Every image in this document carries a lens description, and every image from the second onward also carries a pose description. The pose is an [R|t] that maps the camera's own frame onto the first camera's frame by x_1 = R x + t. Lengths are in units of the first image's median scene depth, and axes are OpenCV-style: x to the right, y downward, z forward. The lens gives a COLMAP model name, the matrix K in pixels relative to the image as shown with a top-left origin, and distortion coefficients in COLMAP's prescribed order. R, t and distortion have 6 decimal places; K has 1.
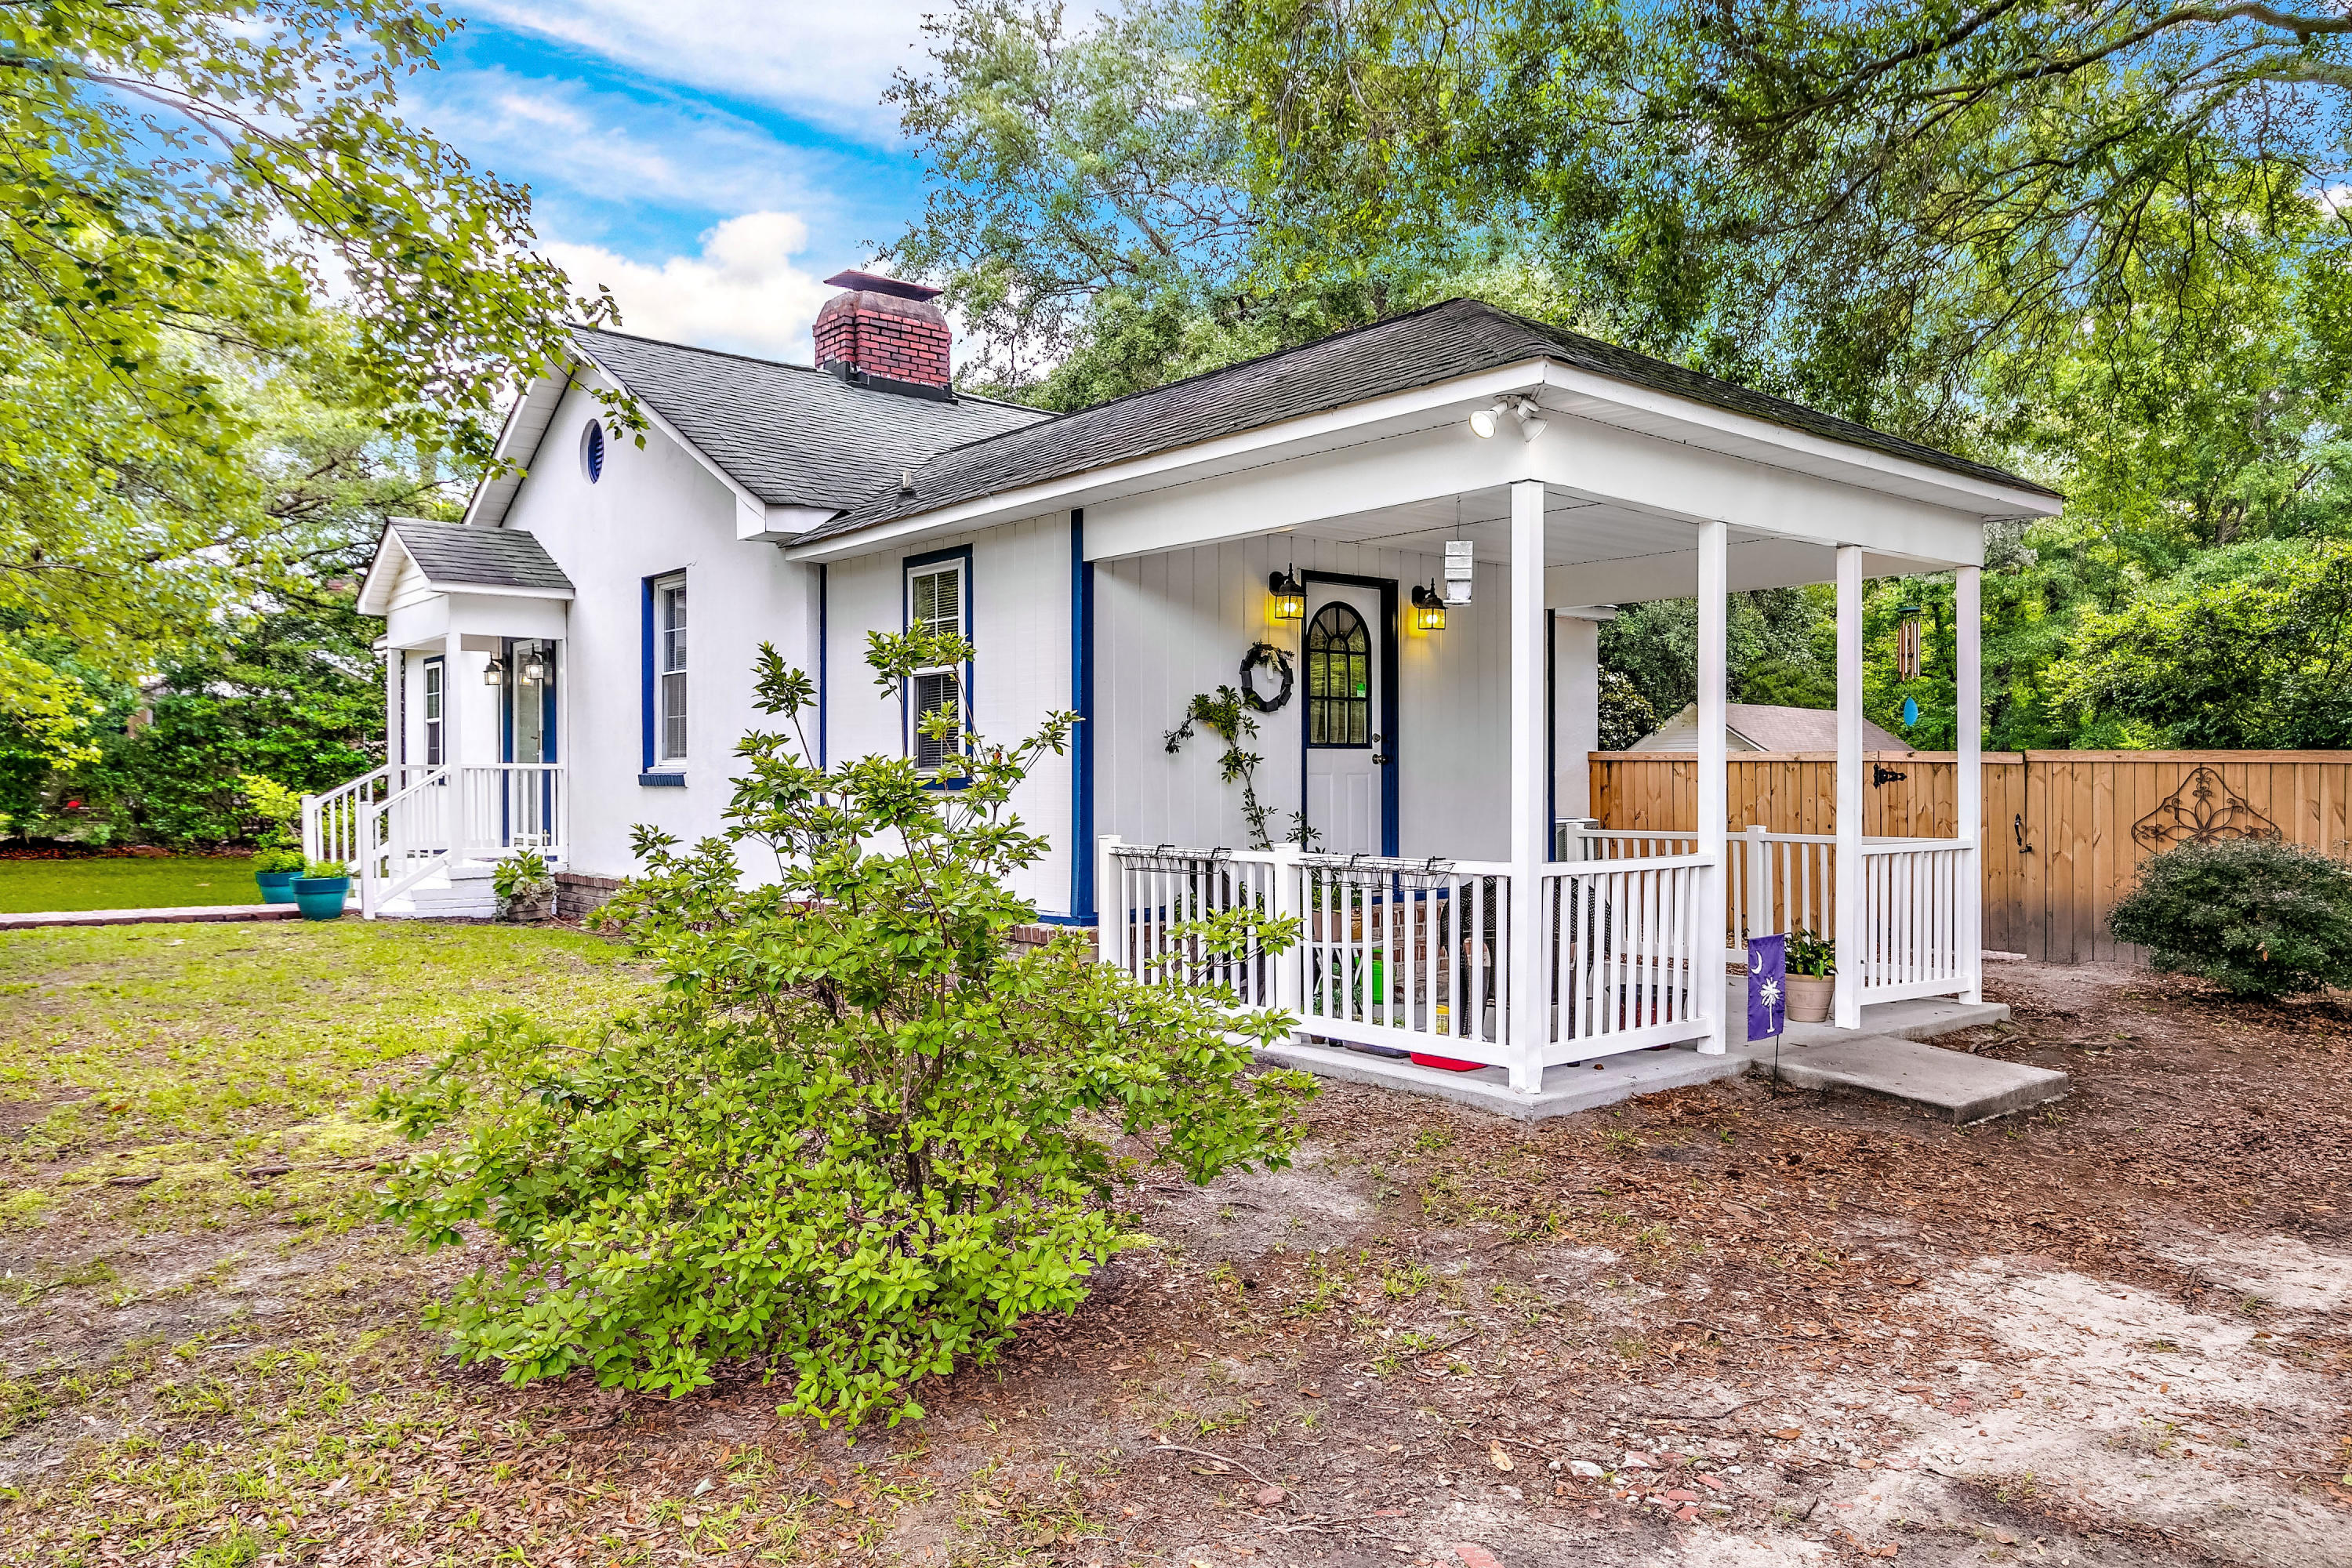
lens RADIAL K [[1531.9, 0, 1167.7], [0, 1531.9, 785.0], [0, 0, 1]] dist [0.005307, -0.005171]
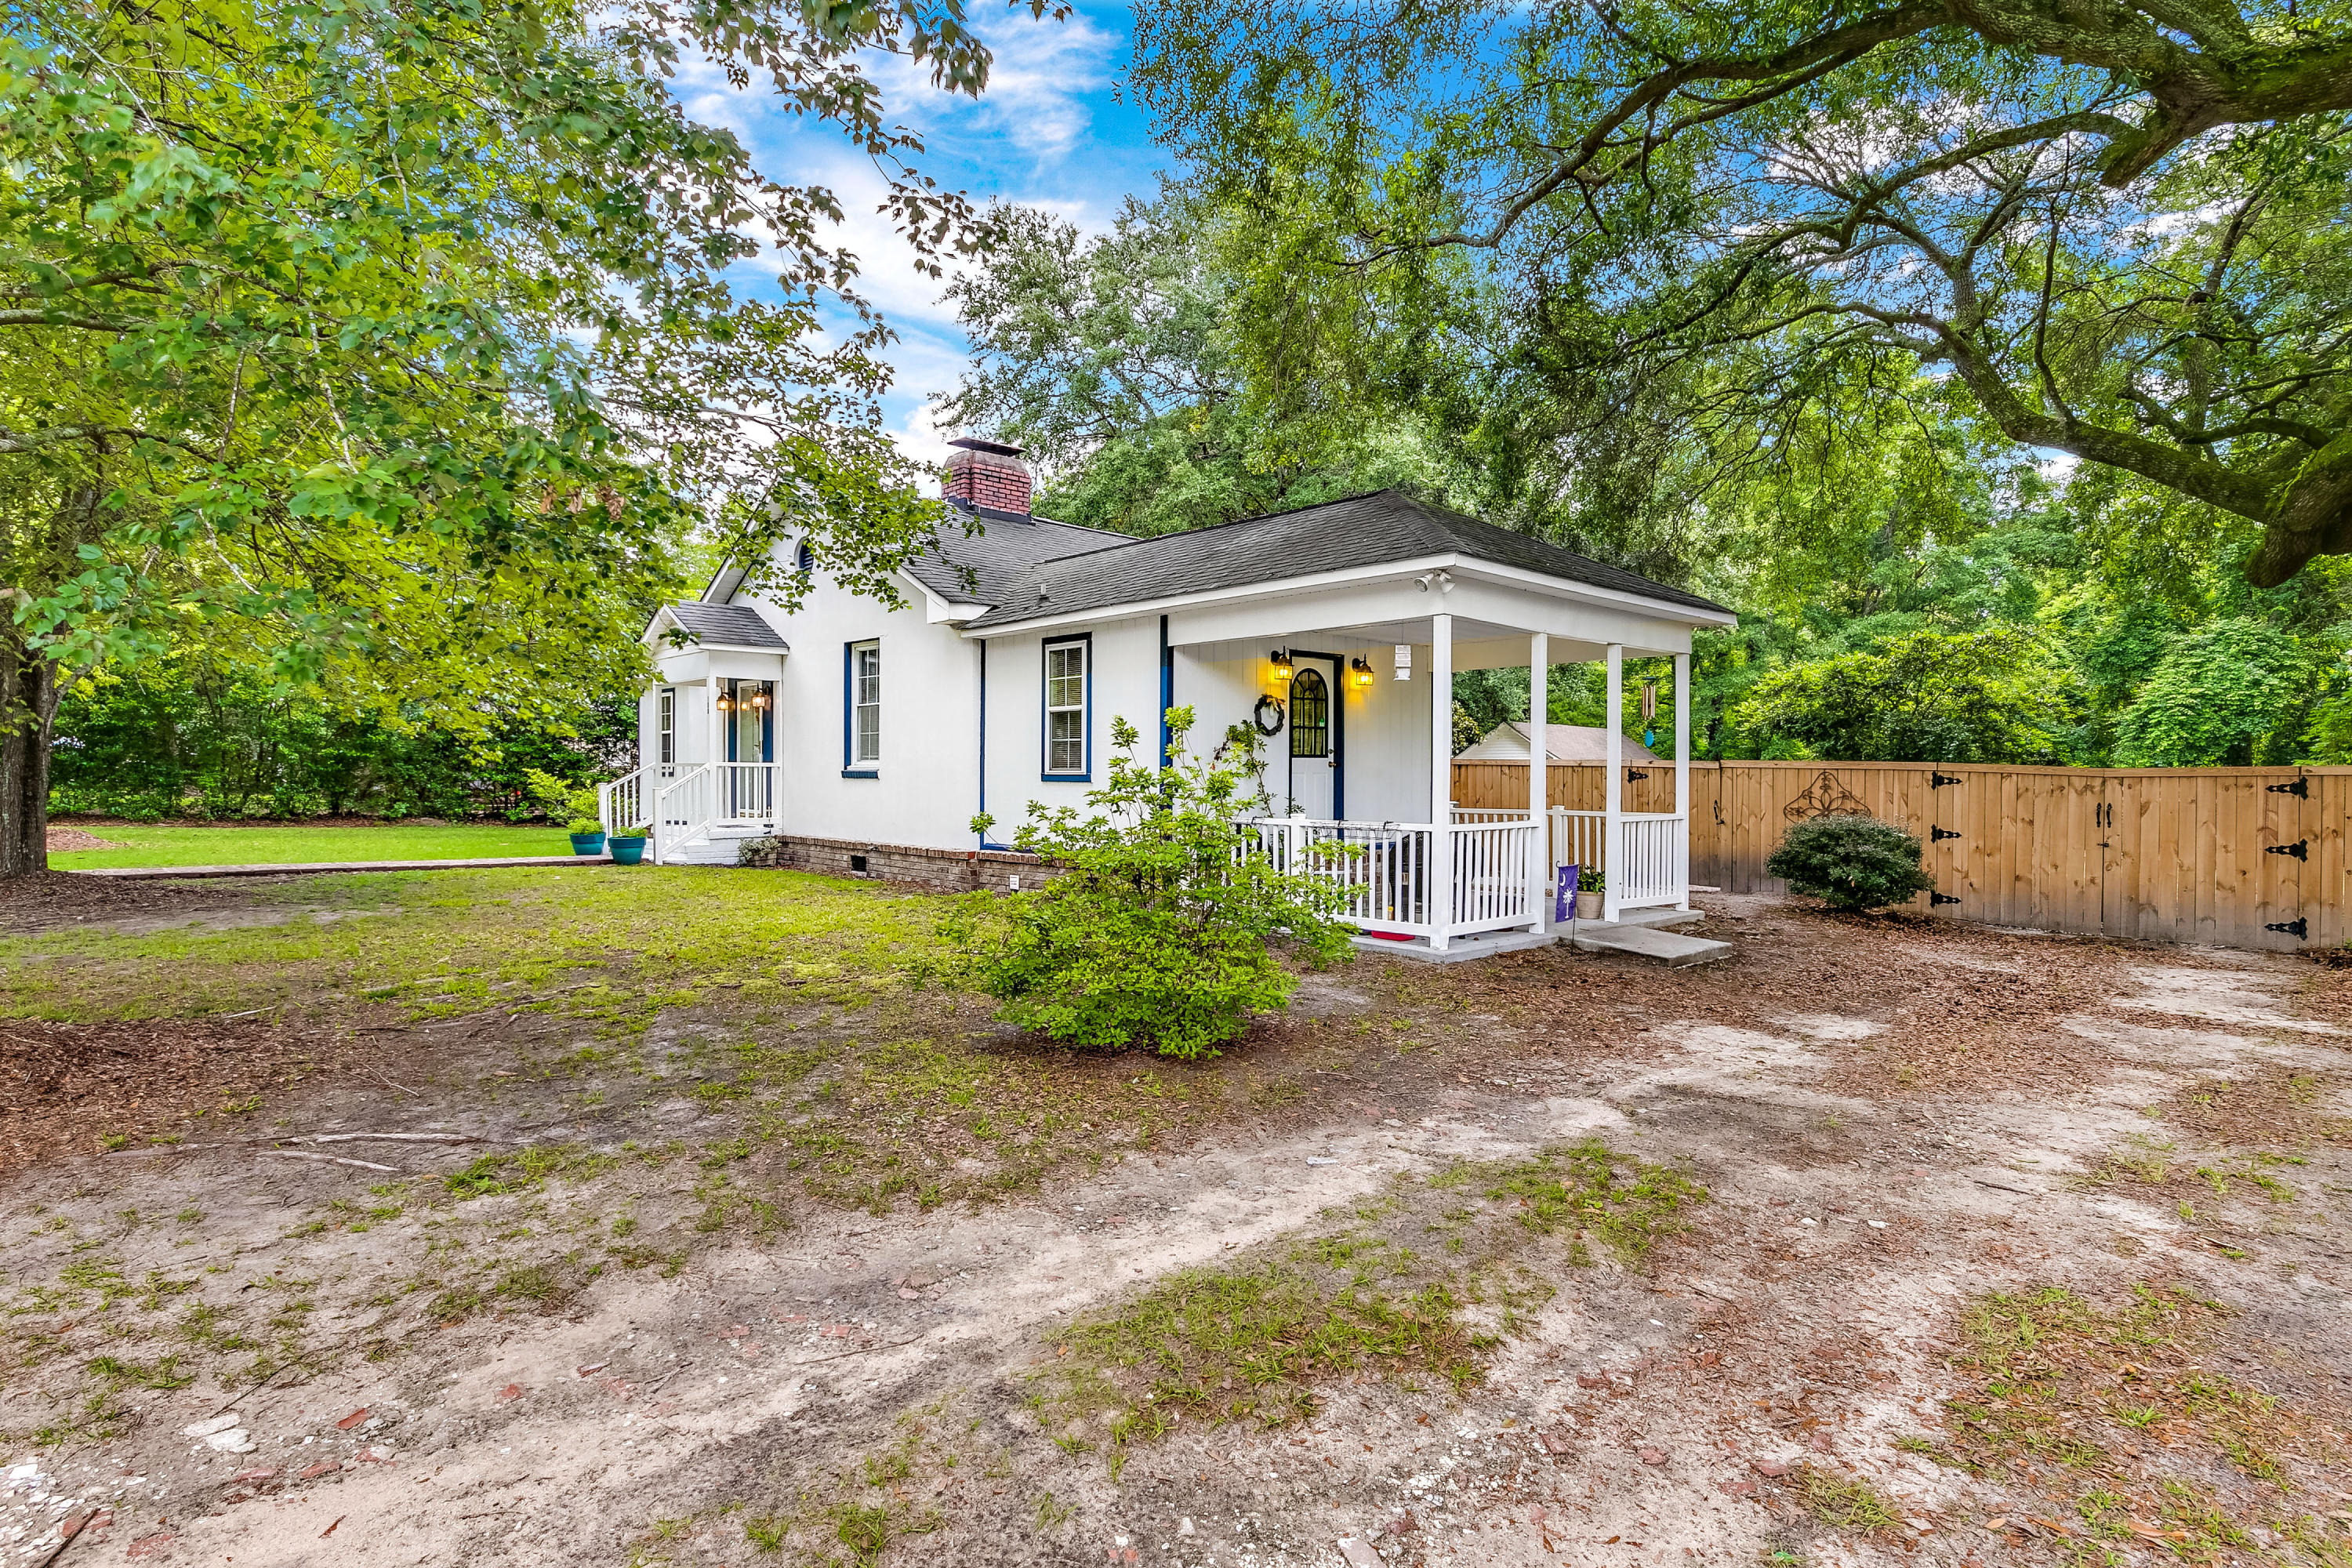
lens RADIAL K [[1130.4, 0, 1173.9], [0, 1130.4, 784.7], [0, 0, 1]] dist [-0.003700, 0.000116]
pose [[0.998787, 0.004778, 0.049000, -0.084617], [-0.005061, 0.999971, 0.005655, -0.000995], [-0.048972, -0.005896, 0.998783, -0.185202]]
